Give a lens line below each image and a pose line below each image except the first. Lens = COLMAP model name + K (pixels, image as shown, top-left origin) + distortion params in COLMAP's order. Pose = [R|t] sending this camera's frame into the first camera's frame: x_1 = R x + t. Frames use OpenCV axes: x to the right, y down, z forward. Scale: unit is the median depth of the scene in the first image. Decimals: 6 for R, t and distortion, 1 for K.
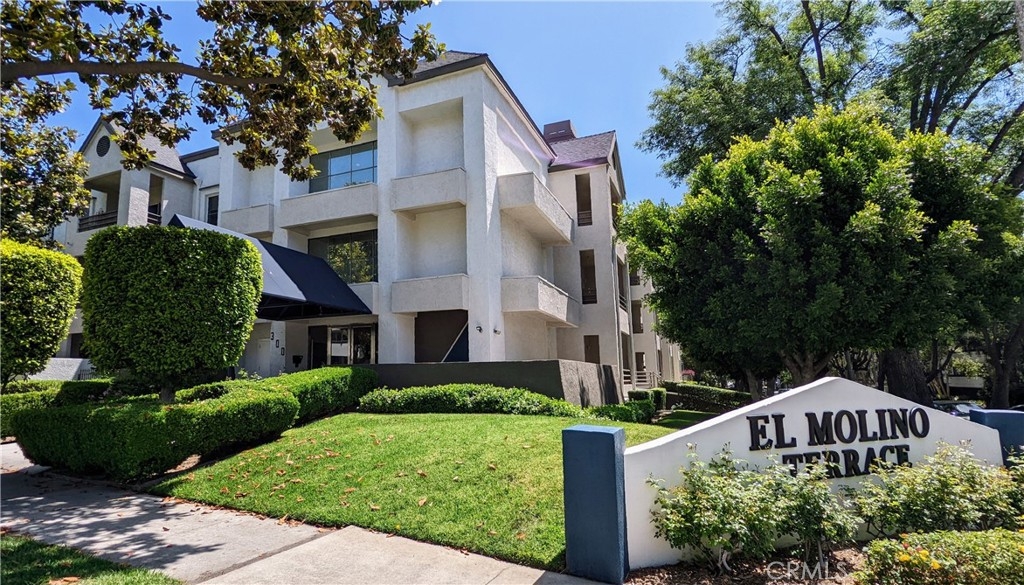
lens RADIAL K [[475.6, 0, 472.4], [0, 475.6, 298.2], [0, 0, 1]] dist [0.000249, -0.000730]
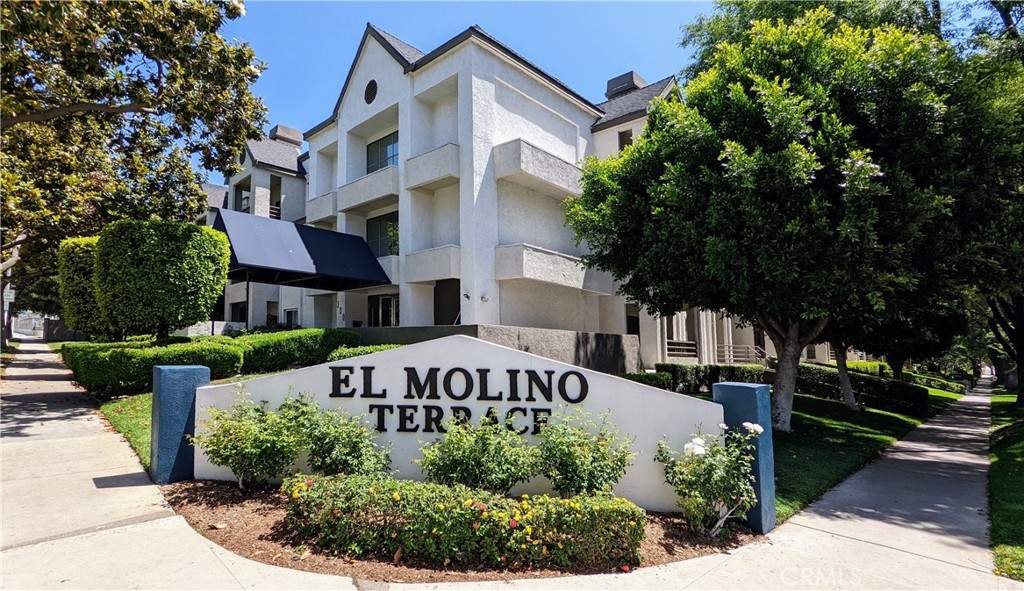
lens RADIAL K [[475.6, 0, 505.2], [0, 475.6, 296.6], [0, 0, 1]] dist [0.000249, -0.000730]
pose [[0.938977, -0.007125, -0.343905, 0.440632], [0.025845, 0.998421, 0.049880, 0.014321], [0.343006, -0.055724, 0.937679, 0.038477]]
